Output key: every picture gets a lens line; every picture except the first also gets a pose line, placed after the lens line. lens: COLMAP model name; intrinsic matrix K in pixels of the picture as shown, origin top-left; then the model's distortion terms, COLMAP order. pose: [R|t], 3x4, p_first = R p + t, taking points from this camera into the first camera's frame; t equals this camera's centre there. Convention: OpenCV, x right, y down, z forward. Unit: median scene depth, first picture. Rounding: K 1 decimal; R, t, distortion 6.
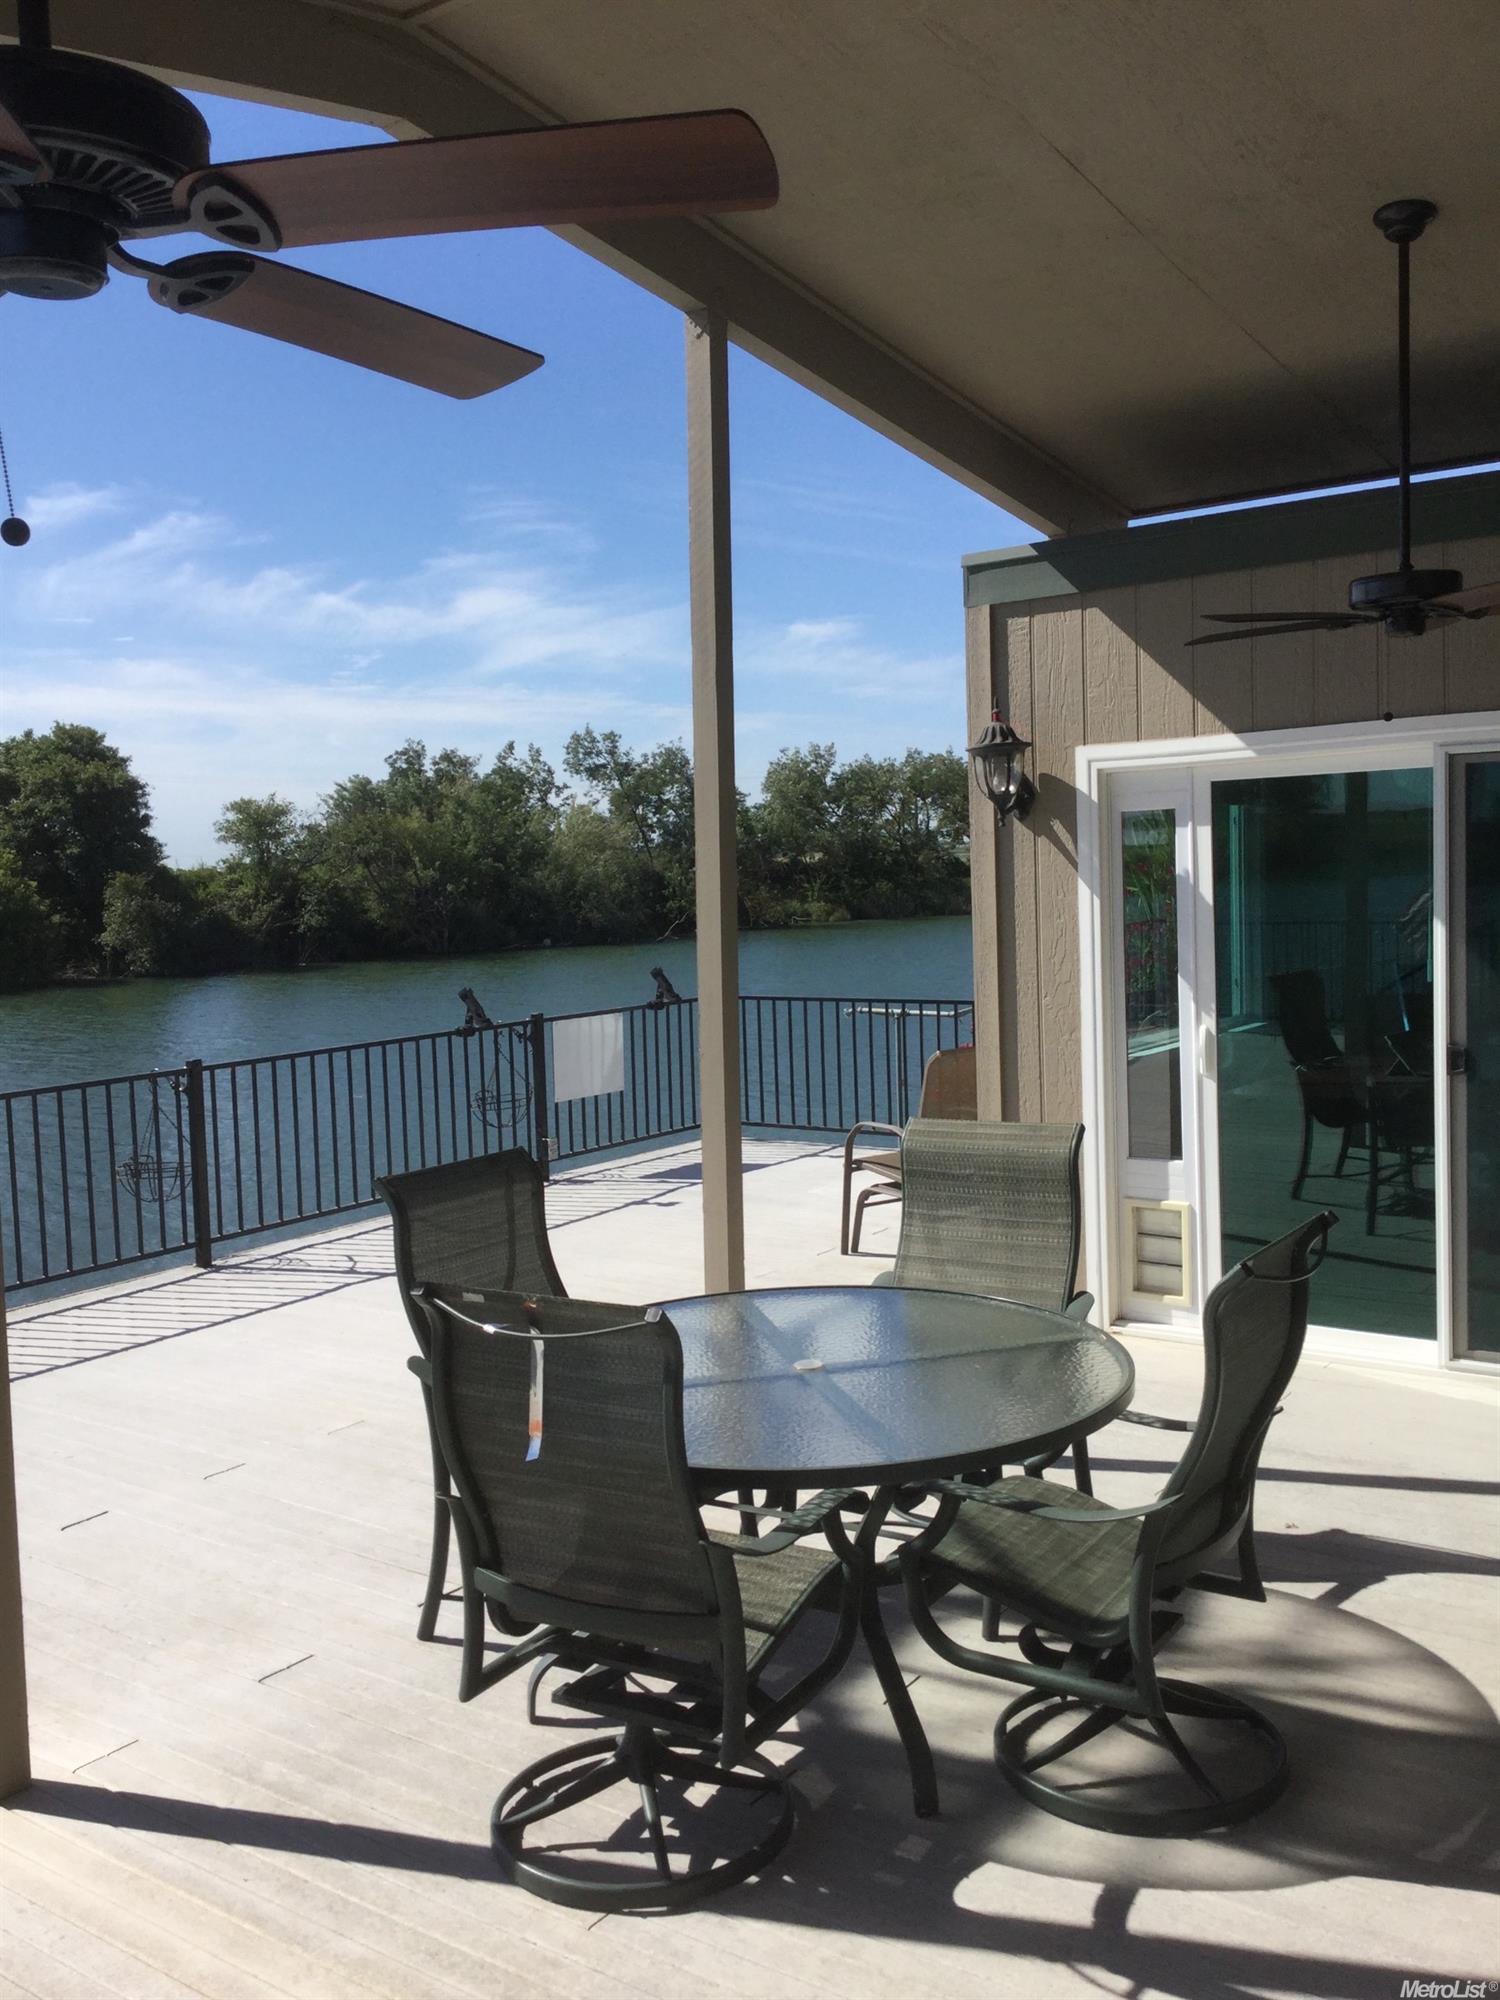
lens RADIAL K [[2026.3, 0, 765.7], [0, 2026.3, 966.1], [0, 0, 1]] dist [0.464298, -1.192571]
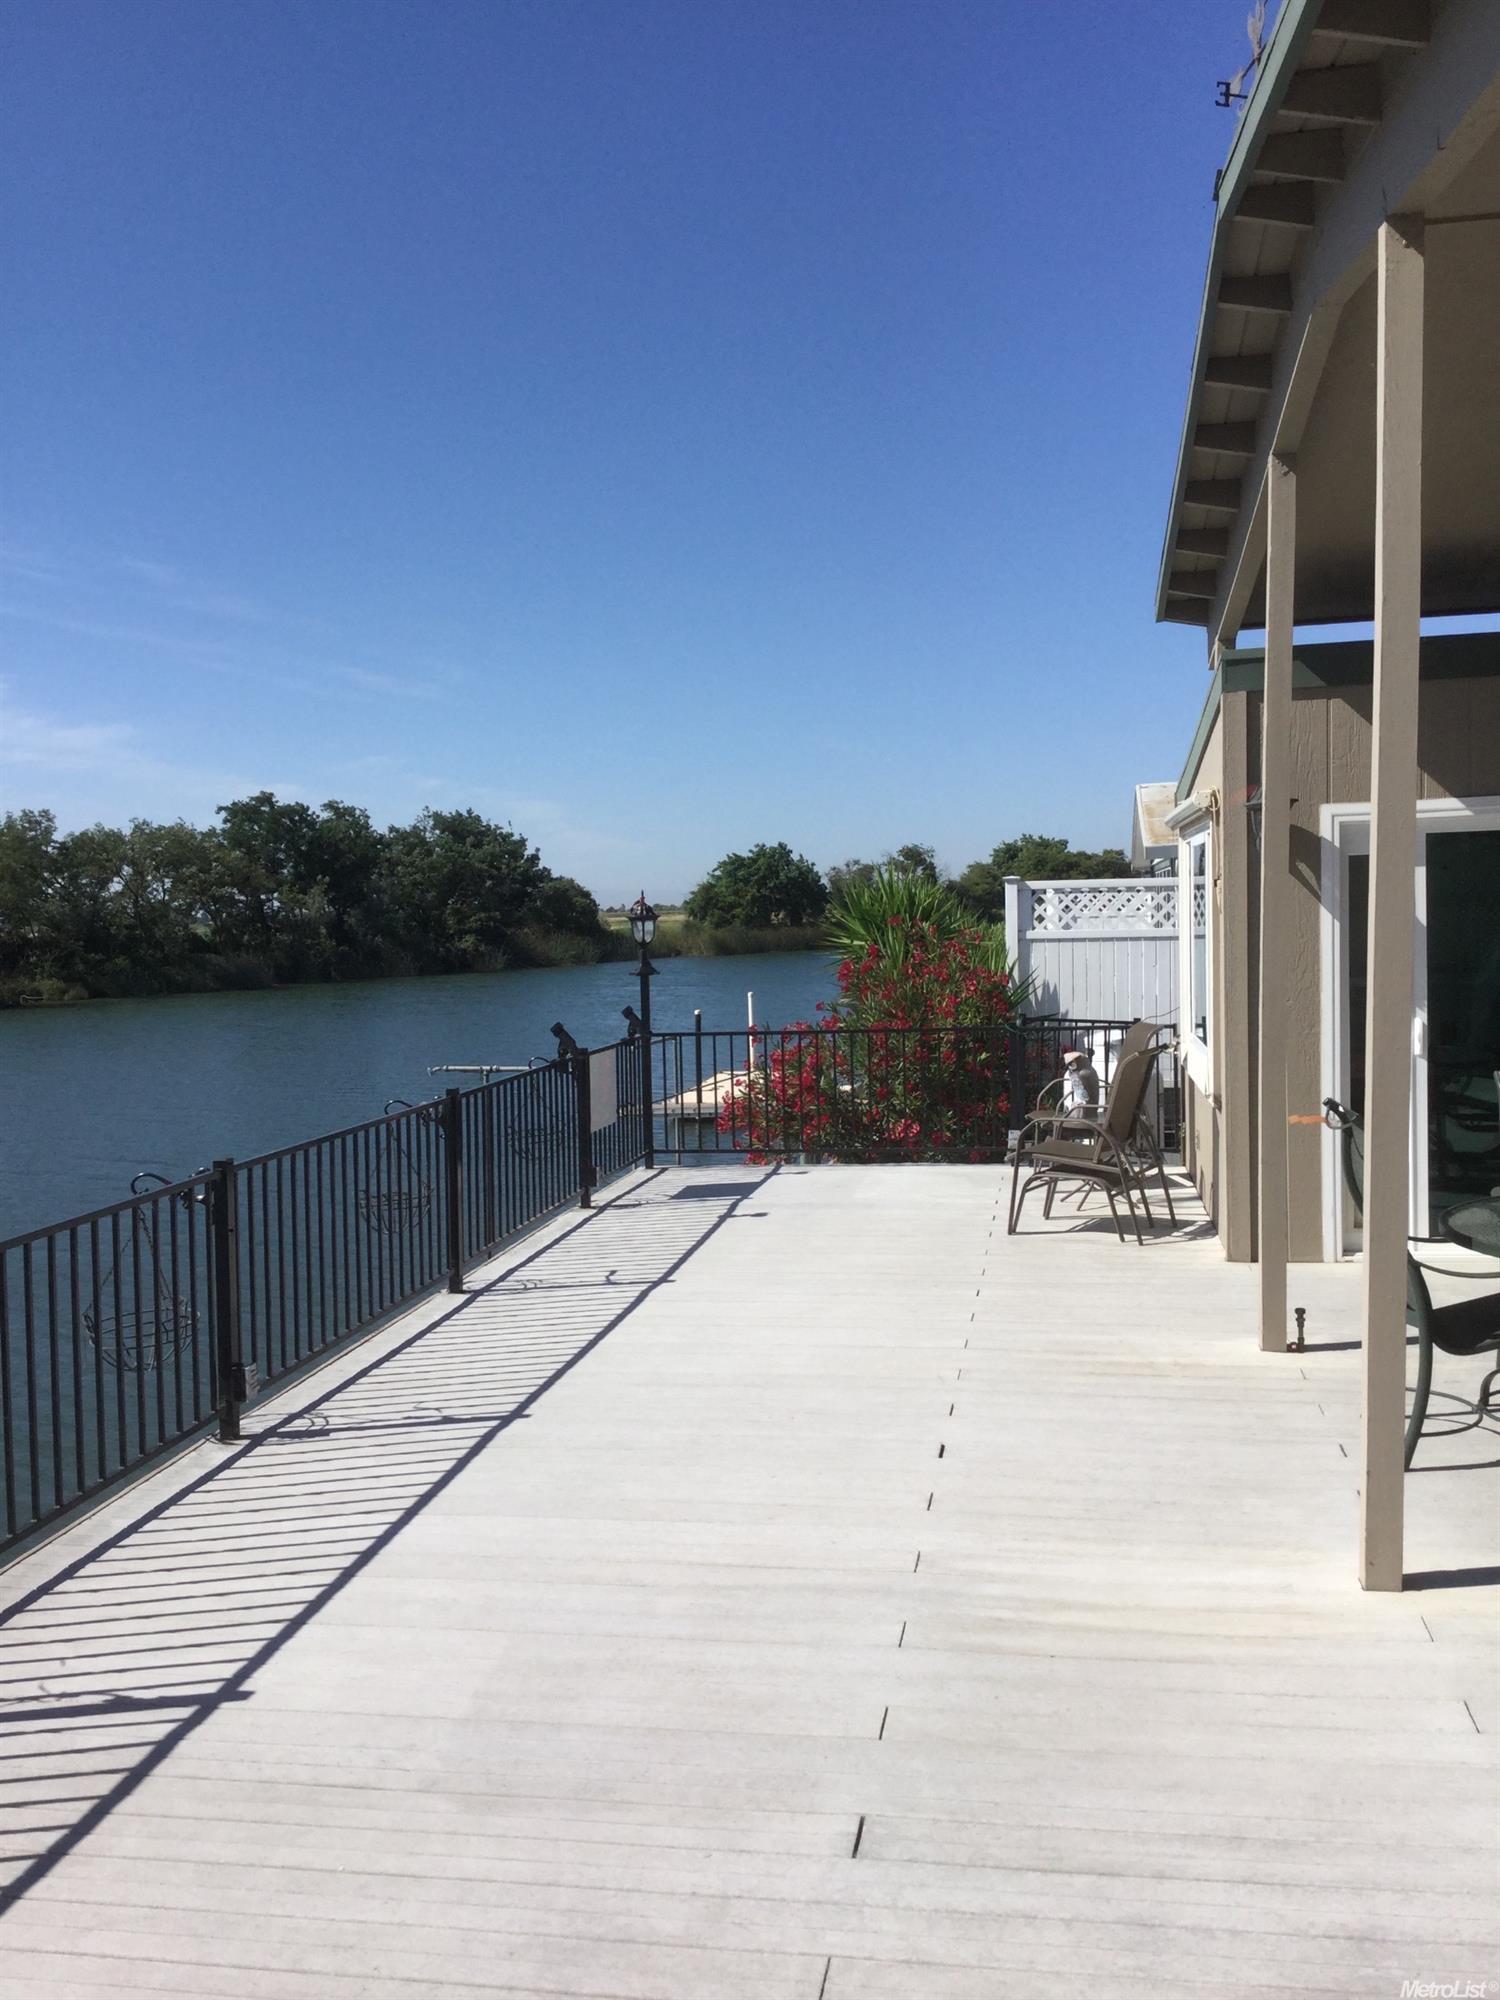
lens RADIAL K [[2026.3, 0, 765.7], [0, 2026.3, 966.1], [0, 0, 1]] dist [0.464298, -1.192571]
pose [[0.877485, -0.006915, 0.479554, -0.530409], [0.027652, 0.998962, -0.036193, 0.021425], [-0.478806, 0.045019, 0.876766, 0.021012]]
